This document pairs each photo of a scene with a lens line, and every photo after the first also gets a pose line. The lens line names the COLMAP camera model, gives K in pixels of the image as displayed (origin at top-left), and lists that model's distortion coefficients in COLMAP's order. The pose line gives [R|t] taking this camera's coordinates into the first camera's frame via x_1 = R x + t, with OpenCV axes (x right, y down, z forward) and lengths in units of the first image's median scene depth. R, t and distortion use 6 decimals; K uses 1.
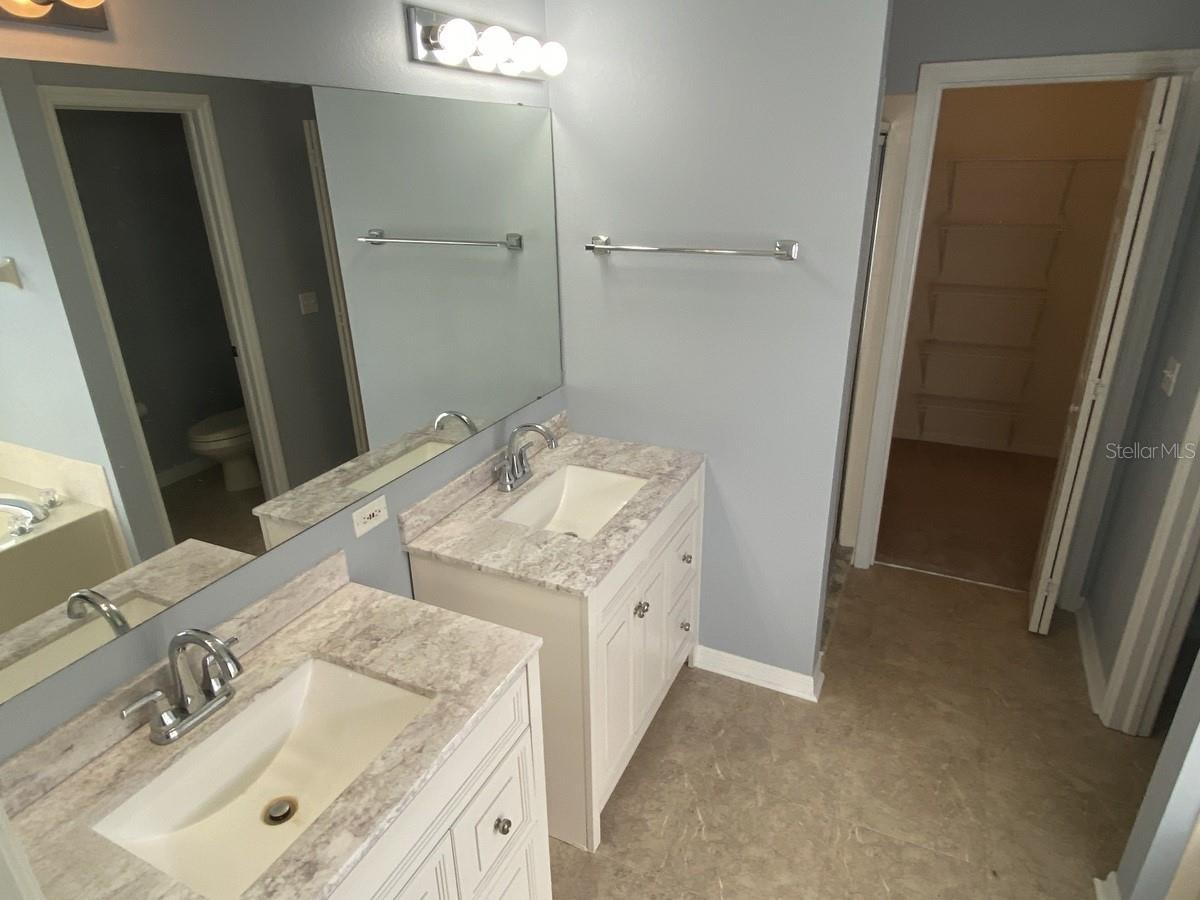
lens RADIAL K [[713.2, 0, 600.0], [0, 713.2, 450.0], [0, 0, 1]] dist [0.002286, 0.000219]
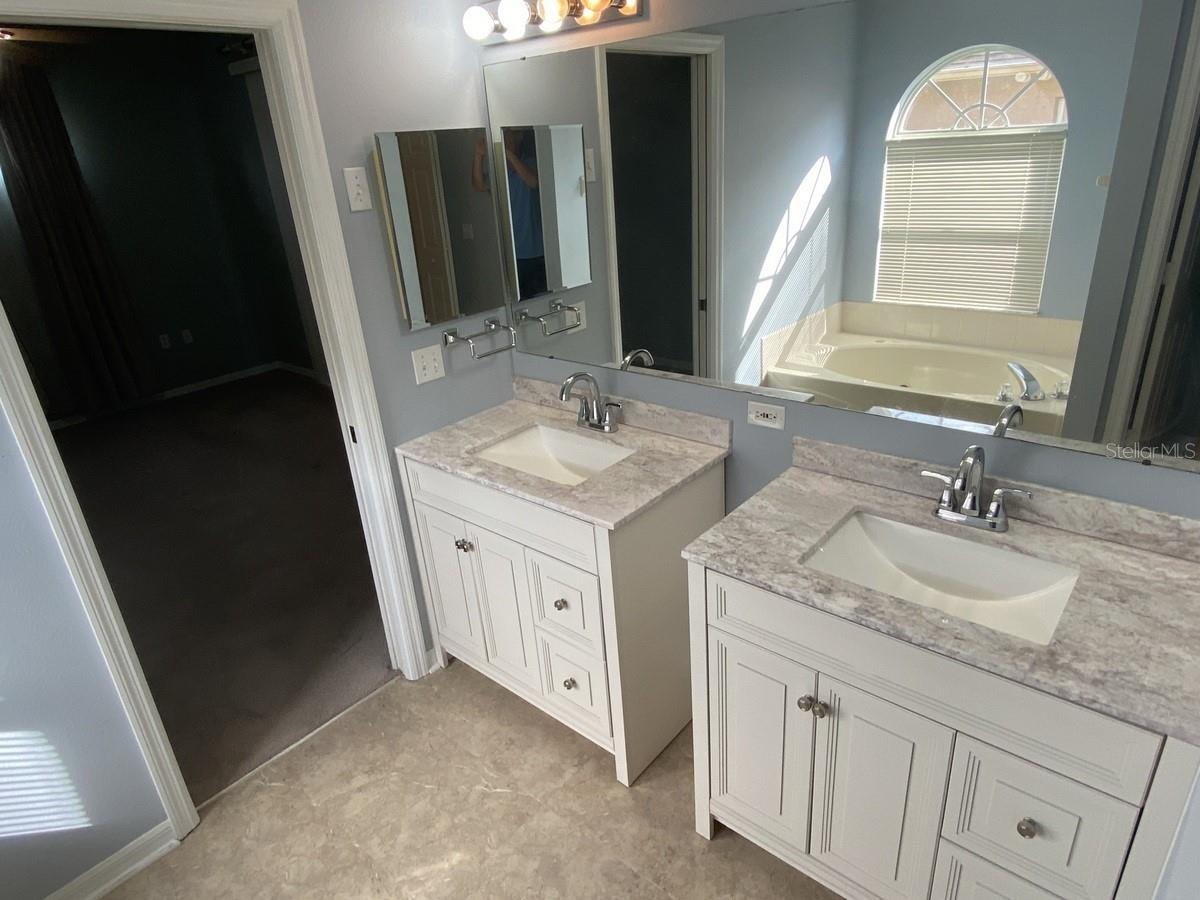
lens RADIAL K [[693.3, 0, 600.0], [0, 693.3, 450.0], [0, 0, 1]] dist [0.001734, 0.000000]
pose [[-0.264006, 0.412042, -0.872079, 0.668067], [-0.290312, 0.828283, 0.479236, -0.286821], [0.919793, 0.379696, -0.099050, 0.826604]]
